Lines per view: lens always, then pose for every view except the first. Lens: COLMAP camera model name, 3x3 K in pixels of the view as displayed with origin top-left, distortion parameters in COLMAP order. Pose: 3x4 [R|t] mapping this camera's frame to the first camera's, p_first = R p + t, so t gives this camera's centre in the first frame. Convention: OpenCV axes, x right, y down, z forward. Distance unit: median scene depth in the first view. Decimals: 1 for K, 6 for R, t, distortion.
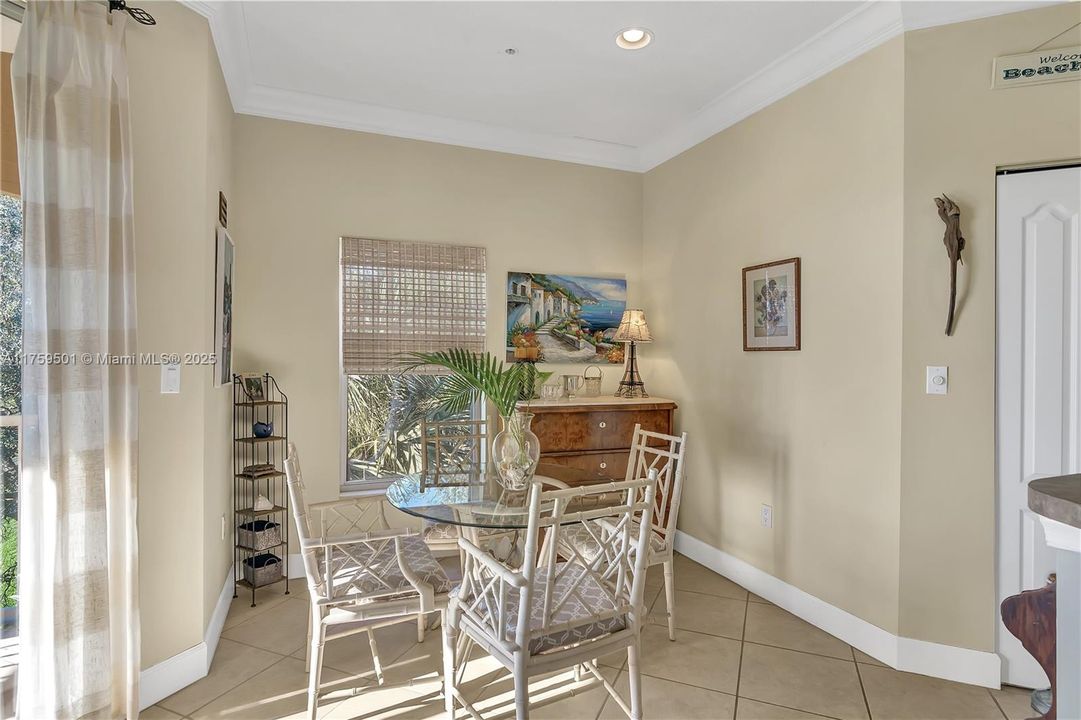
lens RADIAL K [[557.9, 0, 547.2], [0, 557.9, 355.9], [0, 0, 1]] dist [-0.000372, 0.000085]
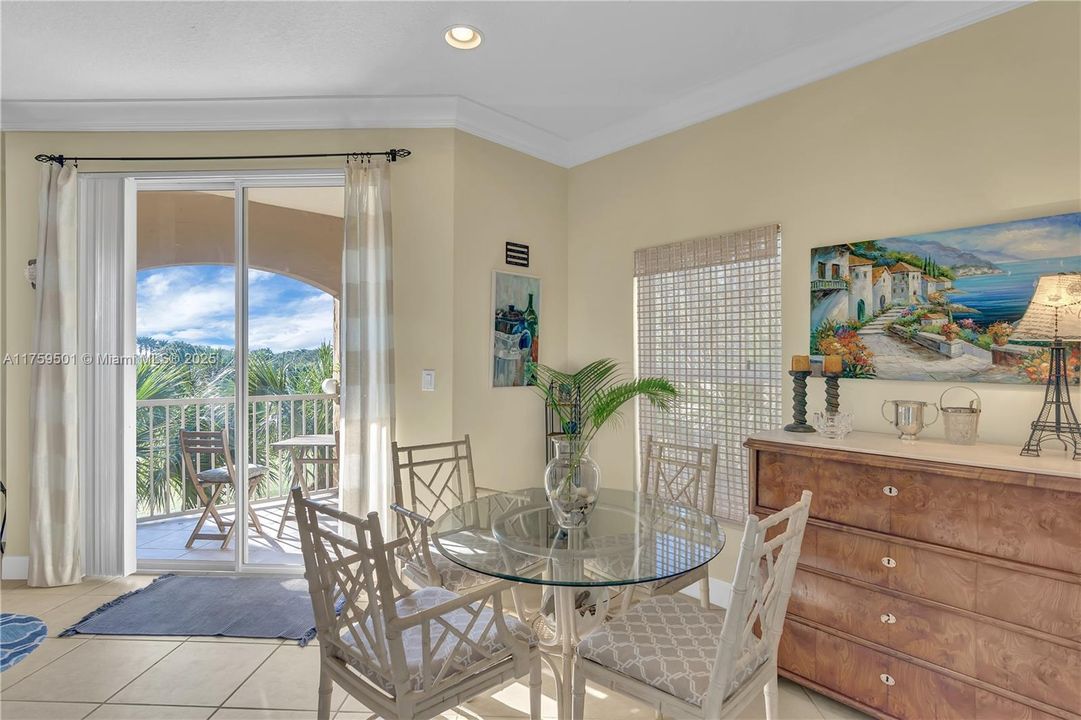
lens RADIAL K [[557.9, 0, 546.2], [0, 557.9, 361.4], [0, 0, 1]] dist [-0.000372, 0.000085]
pose [[0.332667, -0.001043, -0.943044, 0.465997], [-0.006939, 0.999970, -0.003554, -0.003103], [0.943019, 0.007727, 0.332649, 0.432787]]
